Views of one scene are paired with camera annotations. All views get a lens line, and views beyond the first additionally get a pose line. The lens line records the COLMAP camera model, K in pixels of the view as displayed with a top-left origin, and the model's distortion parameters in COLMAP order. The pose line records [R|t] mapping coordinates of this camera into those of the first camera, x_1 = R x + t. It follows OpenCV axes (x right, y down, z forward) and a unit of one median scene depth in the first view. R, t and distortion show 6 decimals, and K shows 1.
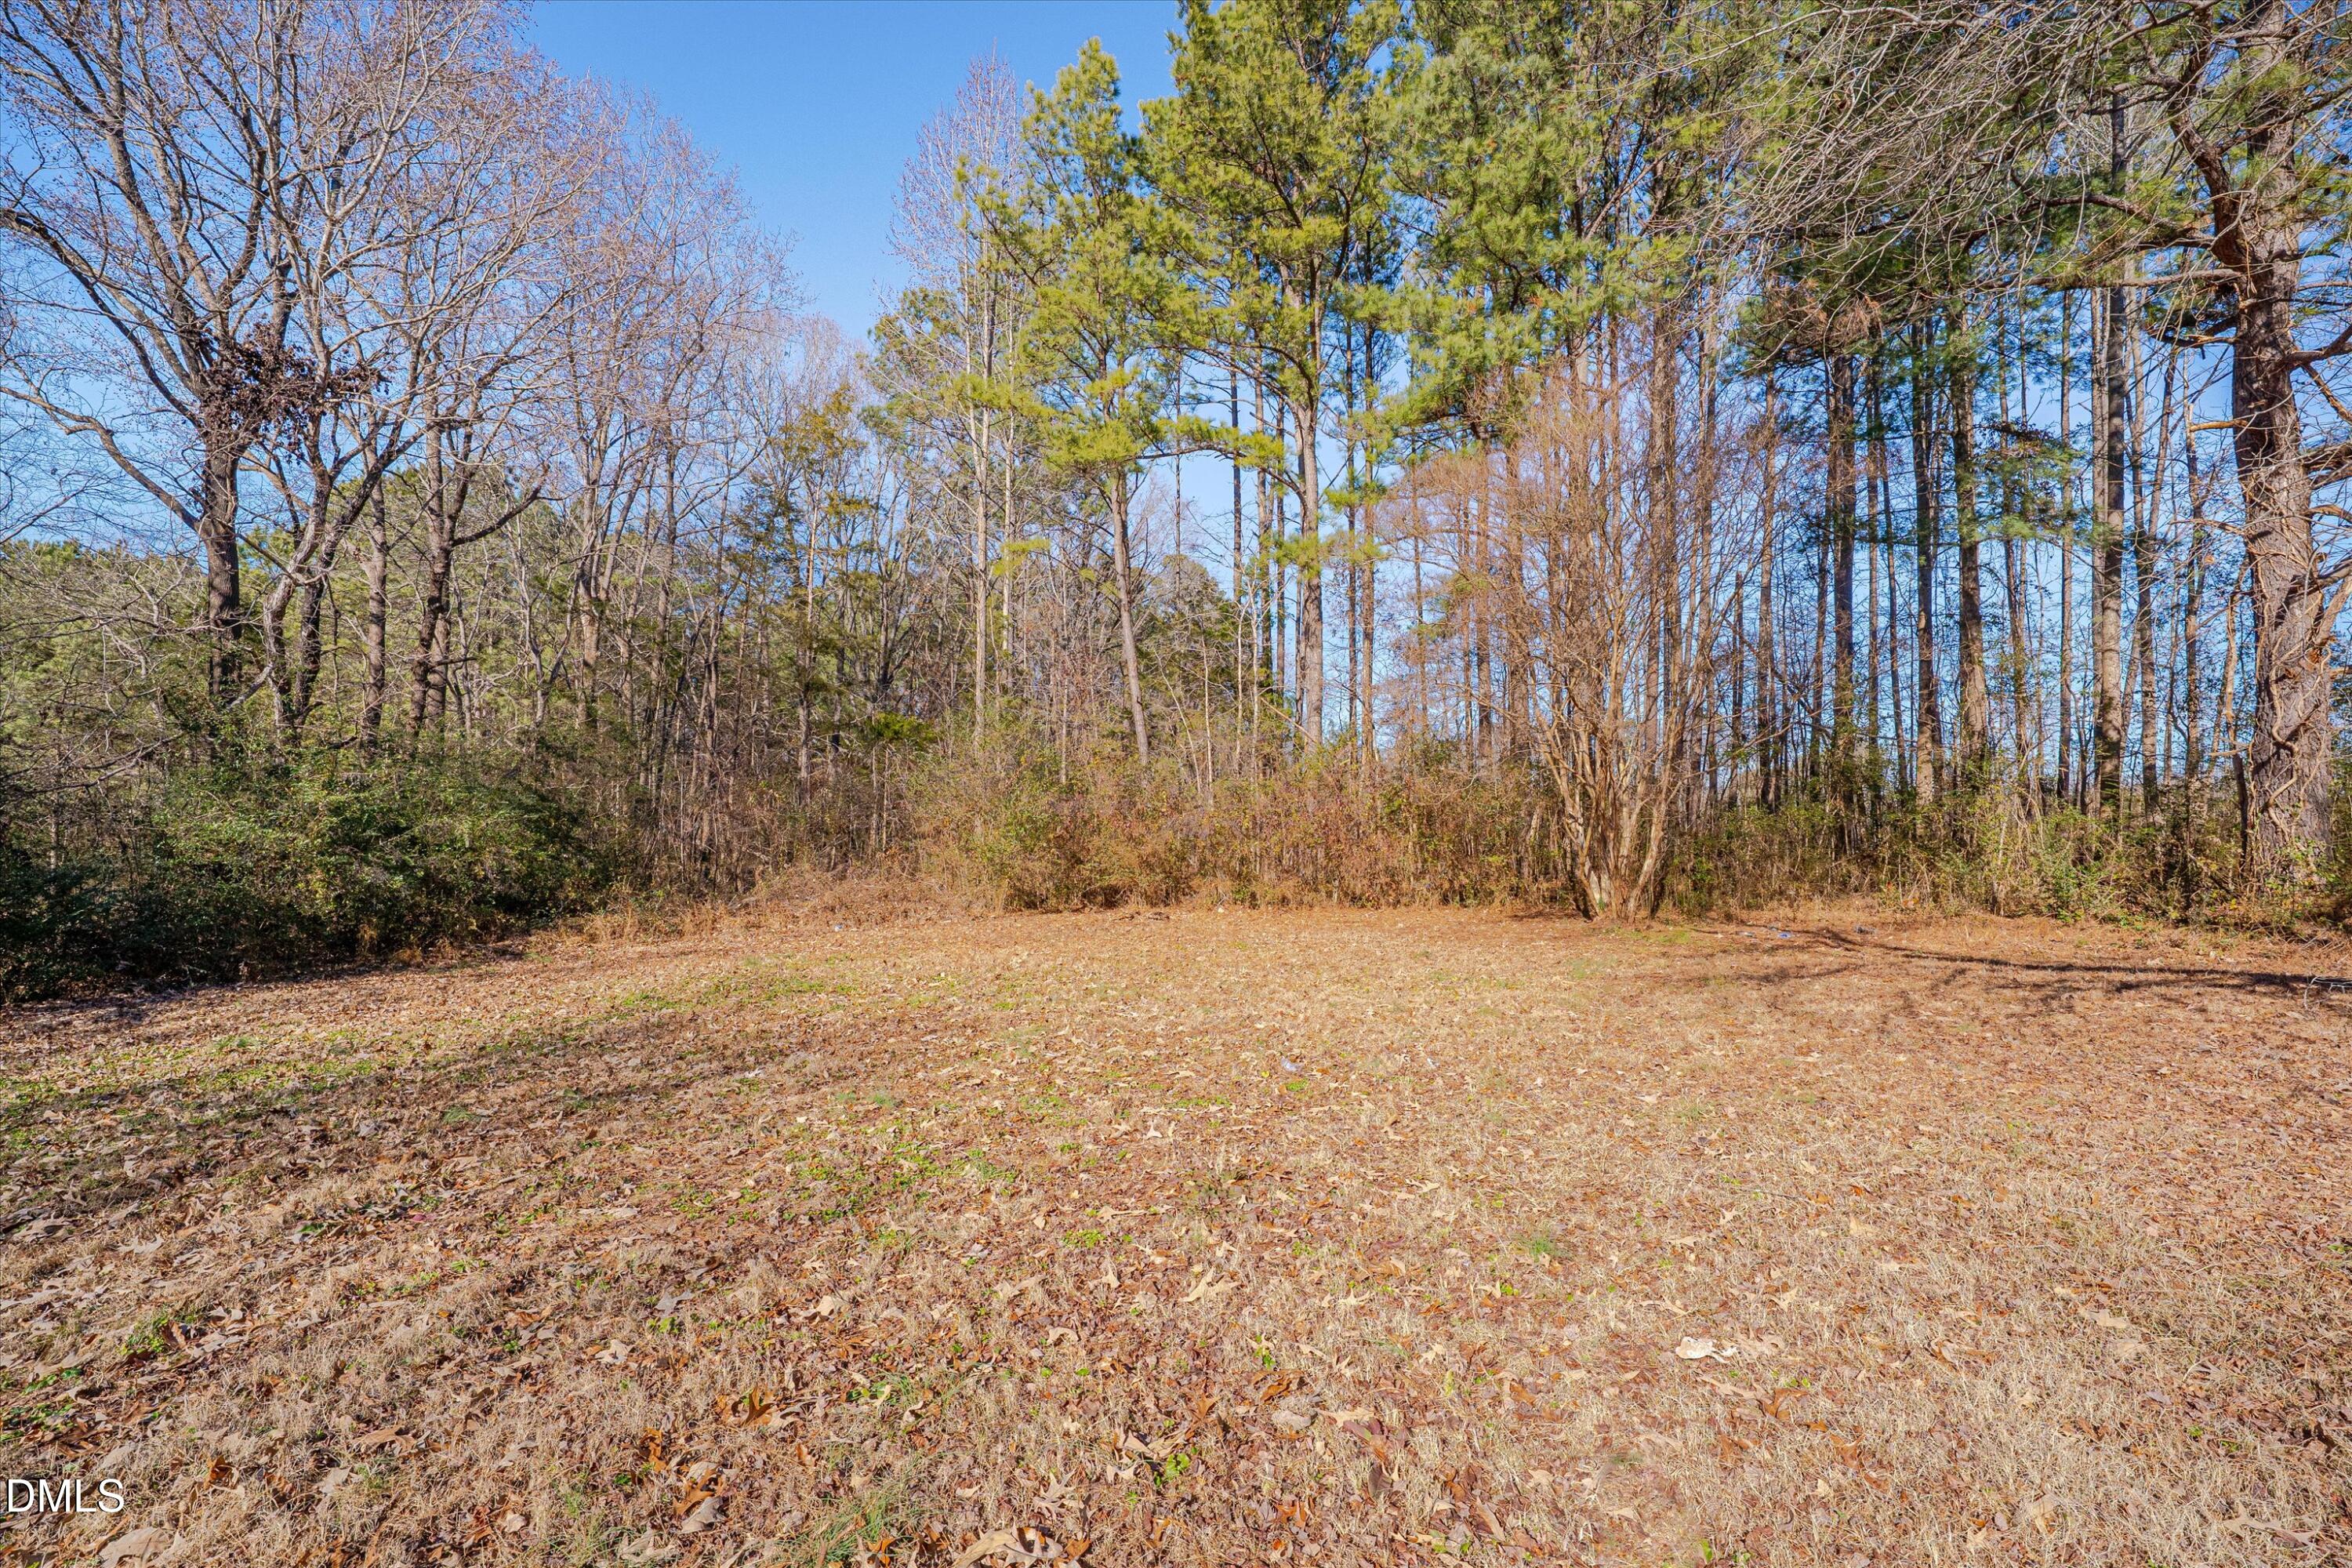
lens RADIAL K [[1051.6, 0, 1192.5], [0, 1051.6, 781.3], [0, 0, 1]] dist [-0.004162, 0.000818]
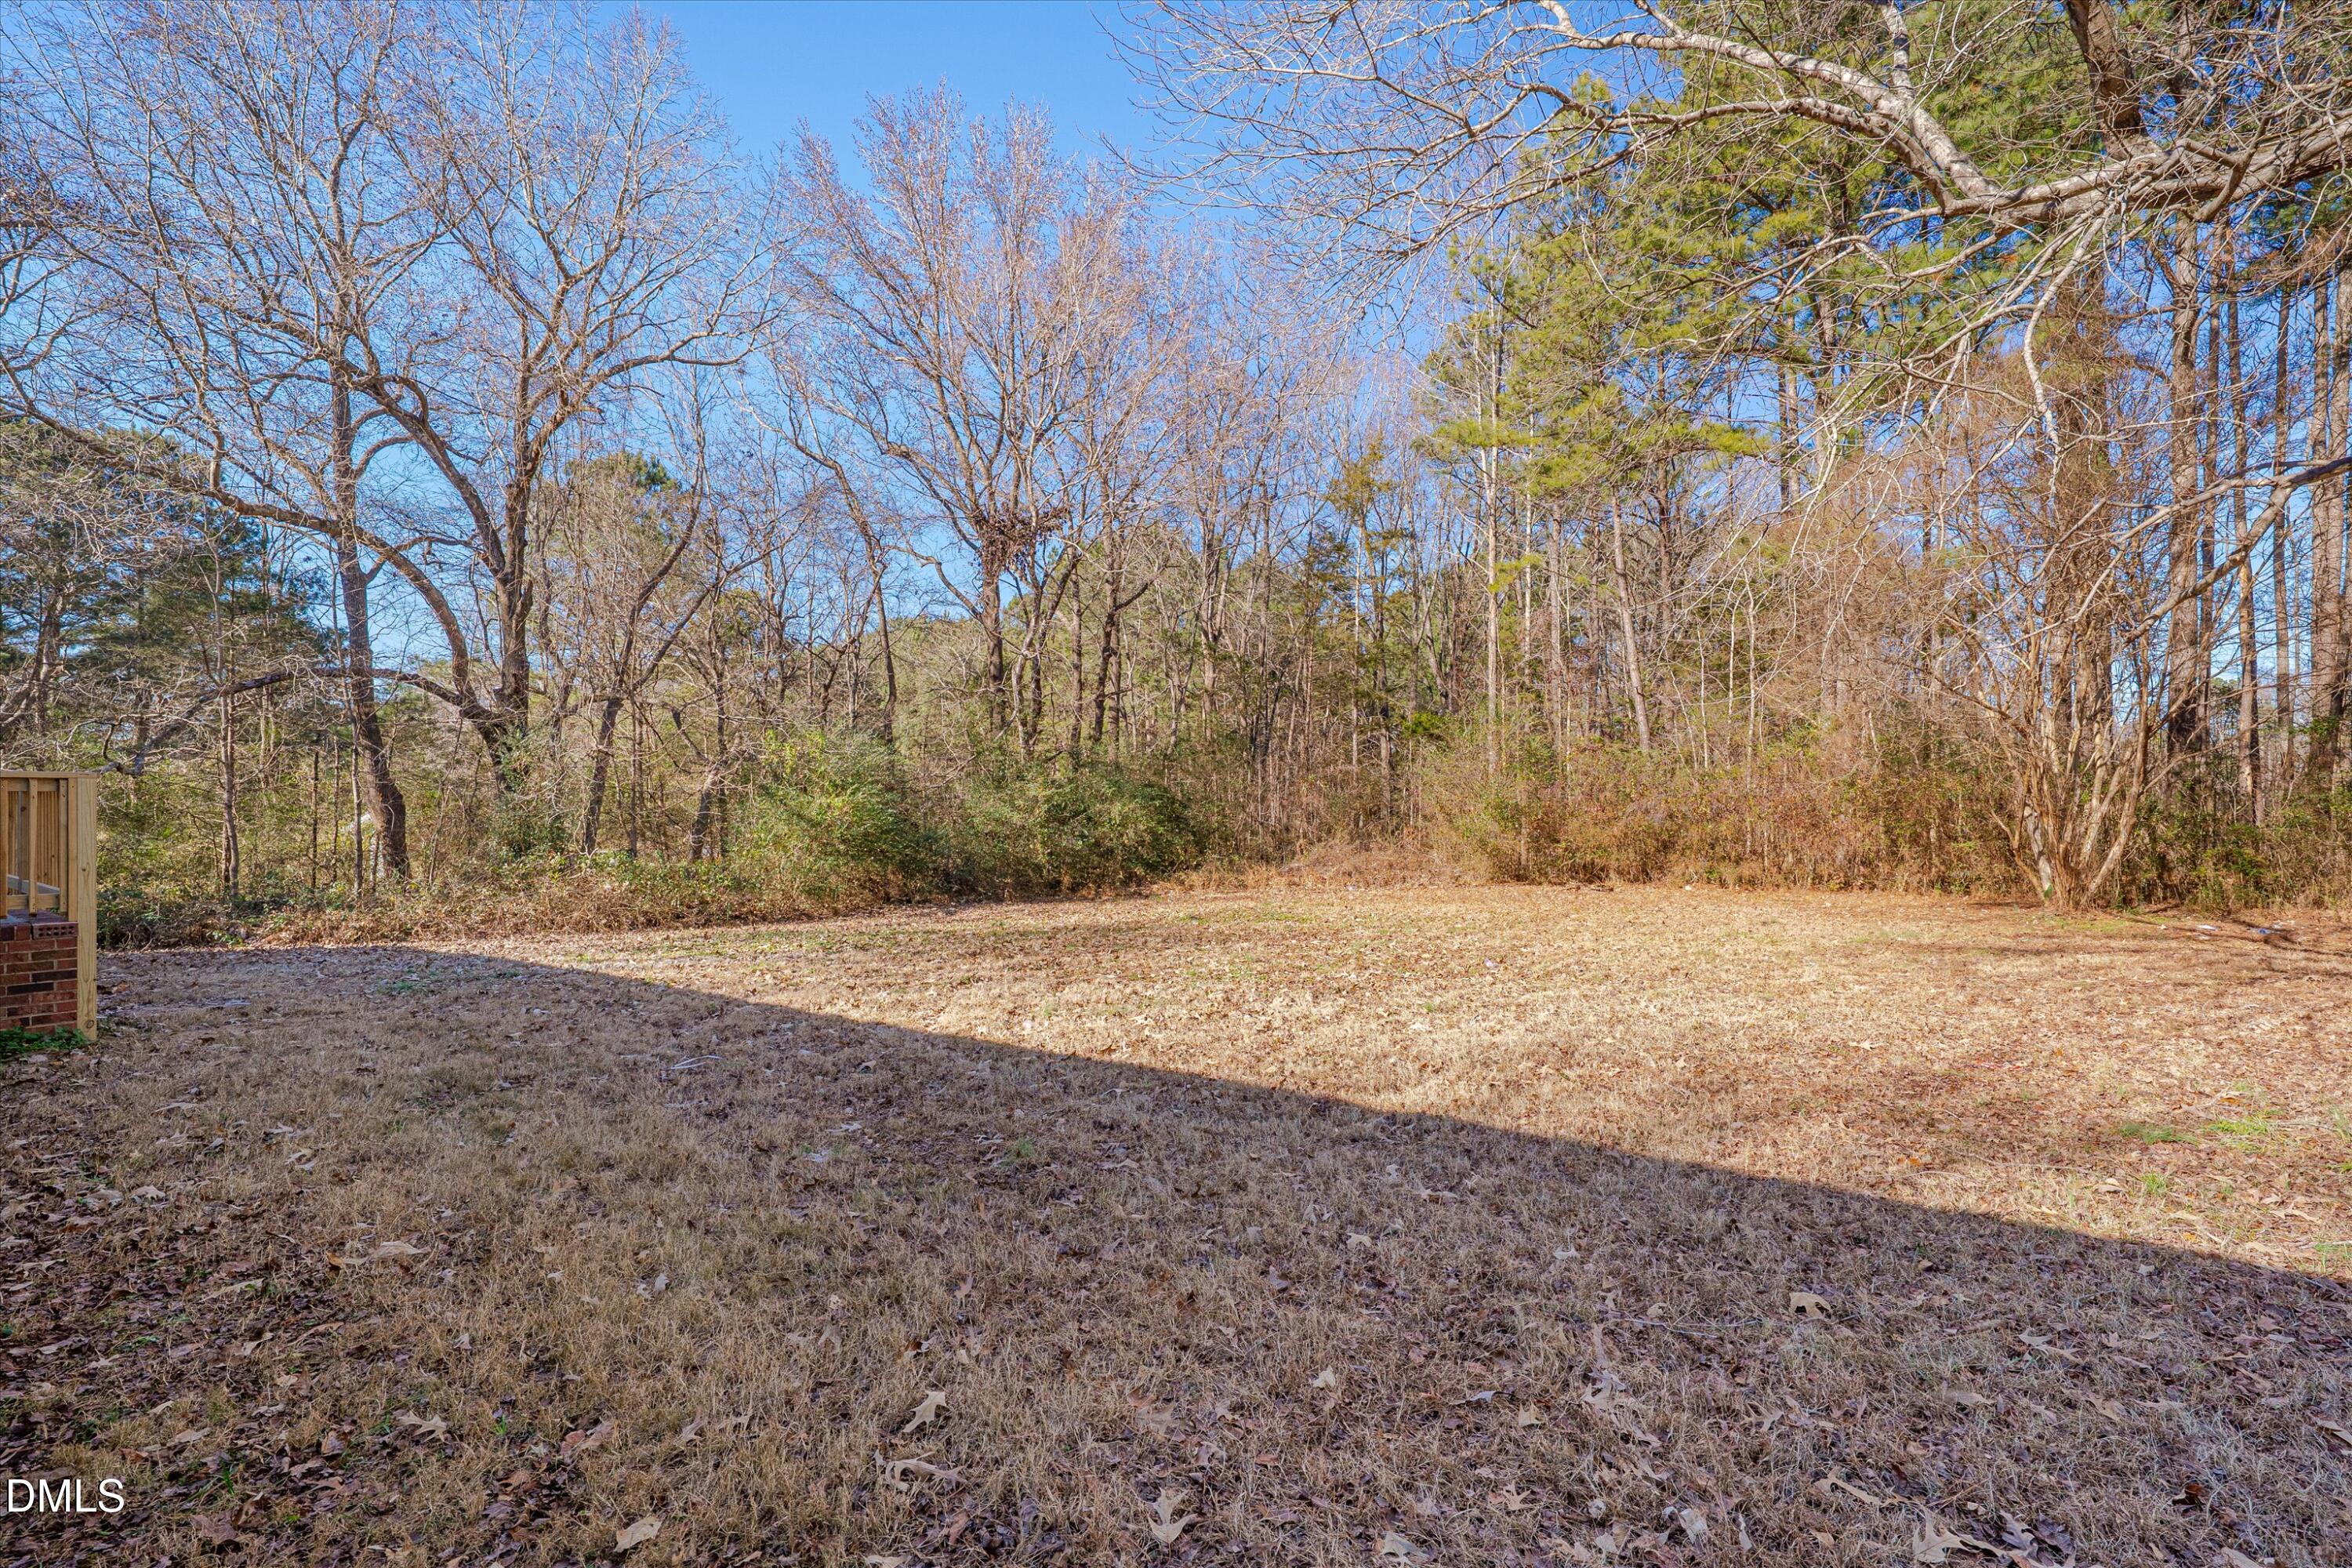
lens RADIAL K [[979.1, 0, 1171.1], [0, 979.1, 800.0], [0, 0, 1]] dist [-0.013992, 0.002293]
pose [[0.838885, -0.005343, -0.544283, 0.118784], [0.024284, 0.999324, 0.027618, -0.006991], [0.543767, -0.036386, 0.838447, -0.115495]]
